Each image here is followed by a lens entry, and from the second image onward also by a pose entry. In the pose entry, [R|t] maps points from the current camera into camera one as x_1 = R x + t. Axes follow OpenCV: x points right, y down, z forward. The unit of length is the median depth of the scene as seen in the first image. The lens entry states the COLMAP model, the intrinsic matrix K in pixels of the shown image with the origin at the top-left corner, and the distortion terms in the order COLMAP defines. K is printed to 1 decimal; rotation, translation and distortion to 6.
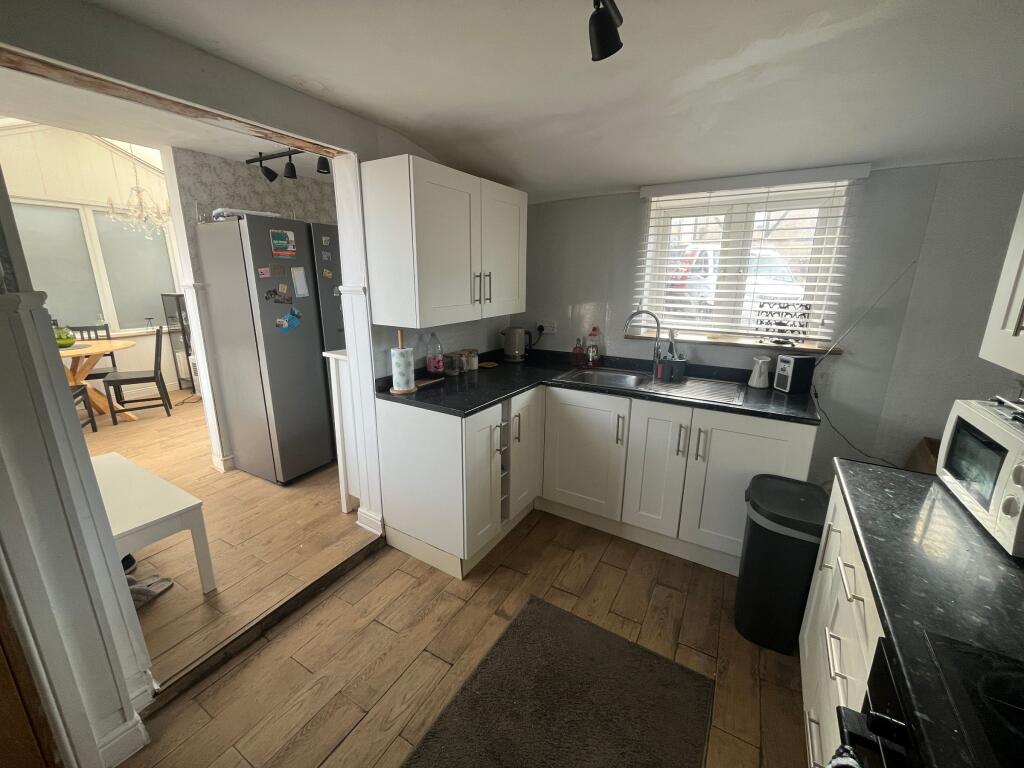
lens RADIAL K [[414.1, 0, 512.0], [0, 414.1, 384.0], [0, 0, 1]] dist [-0.002367, 0.000113]
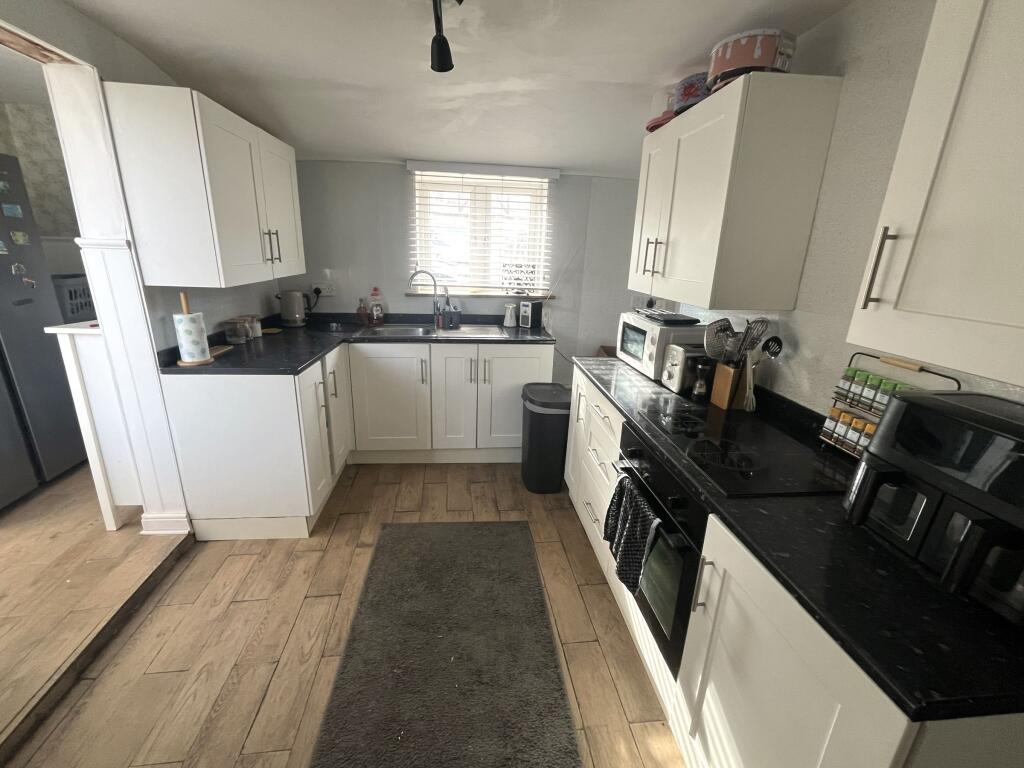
lens RADIAL K [[414.1, 0, 512.0], [0, 414.1, 384.0], [0, 0, 1]] dist [-0.002367, 0.000113]
pose [[0.791124, -0.165181, 0.588930, -0.250435], [0.124275, 0.986170, 0.109656, 0.047841], [-0.598898, -0.013562, 0.800710, -0.107116]]
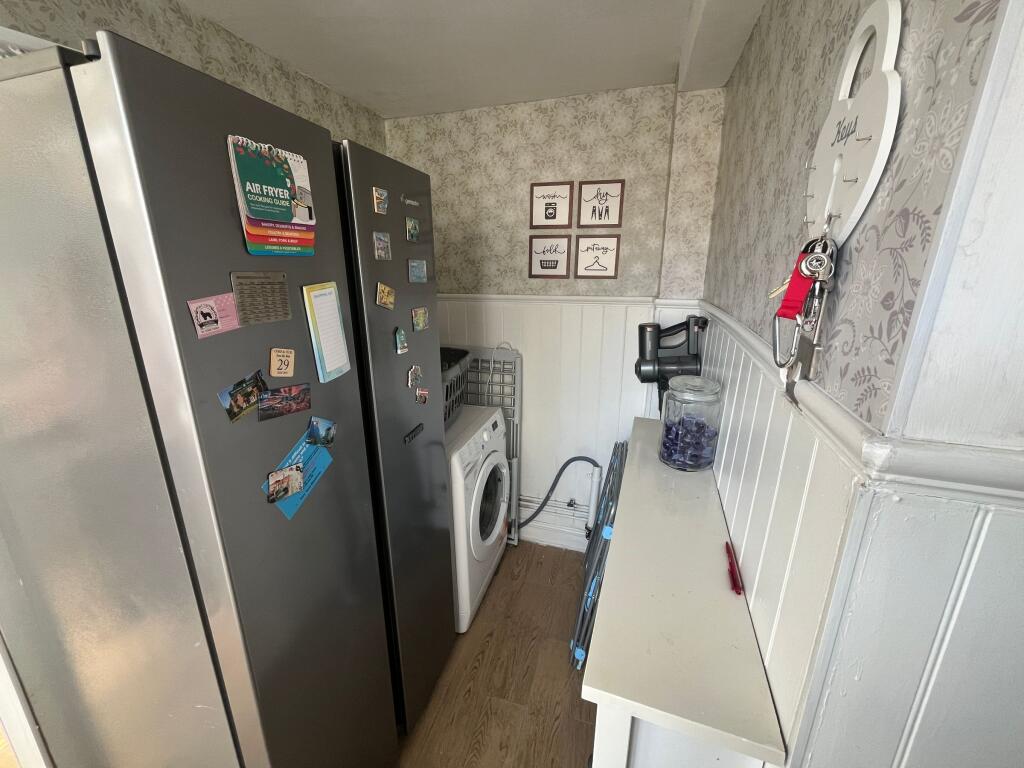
lens RADIAL K [[414.1, 0, 512.0], [0, 414.1, 384.0], [0, 0, 1]] dist [-0.002367, 0.000113]
pose [[0.974978, -0.063668, 0.212988, -0.542282], [0.057906, 0.997770, 0.033190, -0.253991], [-0.214626, -0.020026, 0.976491, 0.813481]]
